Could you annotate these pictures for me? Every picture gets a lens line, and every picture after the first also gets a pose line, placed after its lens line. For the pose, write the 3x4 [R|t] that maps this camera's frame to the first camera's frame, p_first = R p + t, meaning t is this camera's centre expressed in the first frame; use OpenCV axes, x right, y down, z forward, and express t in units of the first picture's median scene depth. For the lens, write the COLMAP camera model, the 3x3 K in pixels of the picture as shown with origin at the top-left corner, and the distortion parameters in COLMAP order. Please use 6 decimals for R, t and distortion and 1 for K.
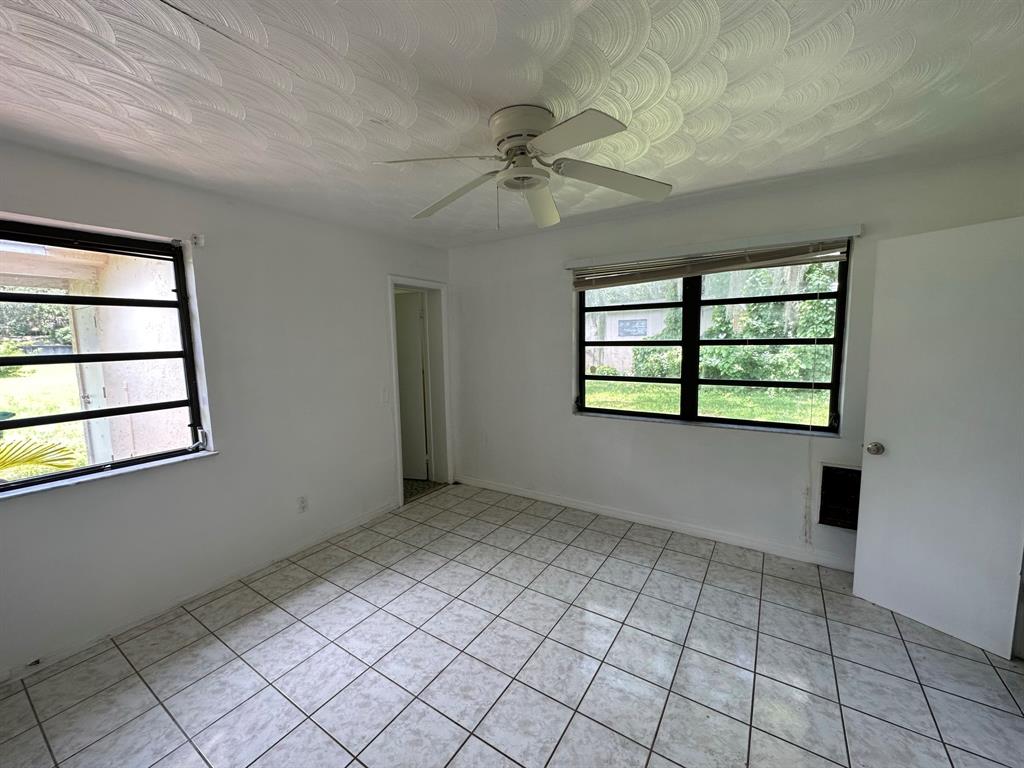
lens RADIAL K [[408.0, 0, 508.7], [0, 408.0, 382.0], [0, 0, 1]] dist [0.025201, 0.000094]
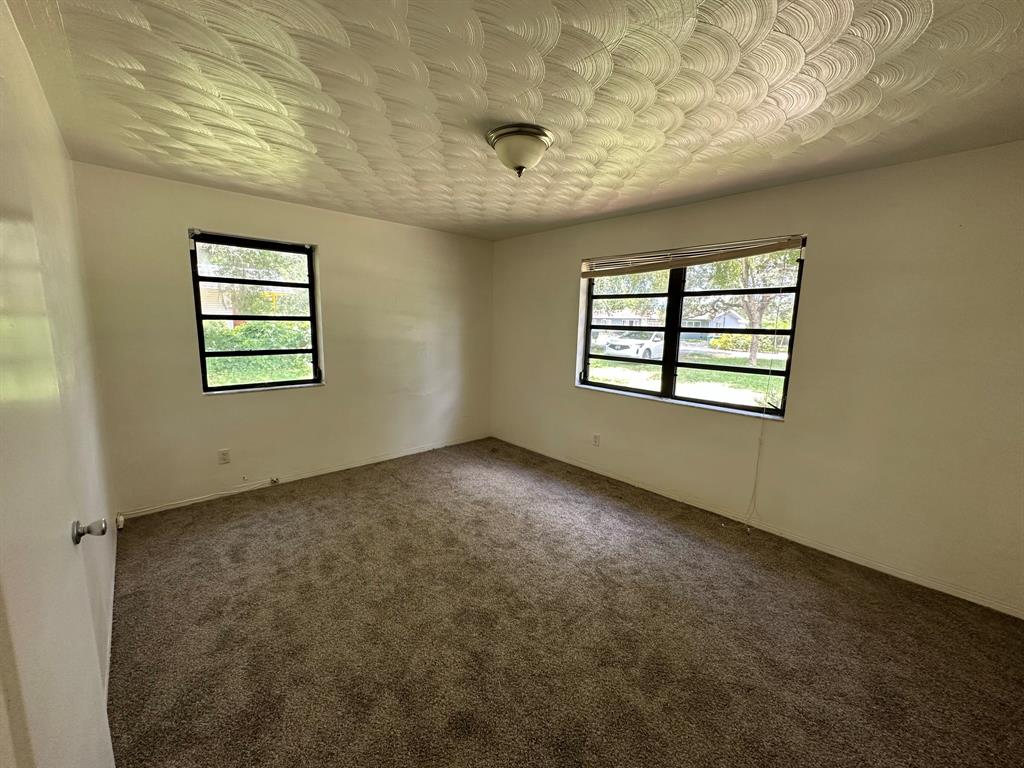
lens RADIAL K [[408.0, 0, 509.5], [0, 408.0, 379.6], [0, 0, 1]] dist [0.025201, 0.000094]
pose [[0.945306, 0.092582, -0.312771, 0.380950], [-0.079375, 0.995342, 0.054725, 0.014375], [0.316381, -0.026906, 0.948251, -0.196437]]
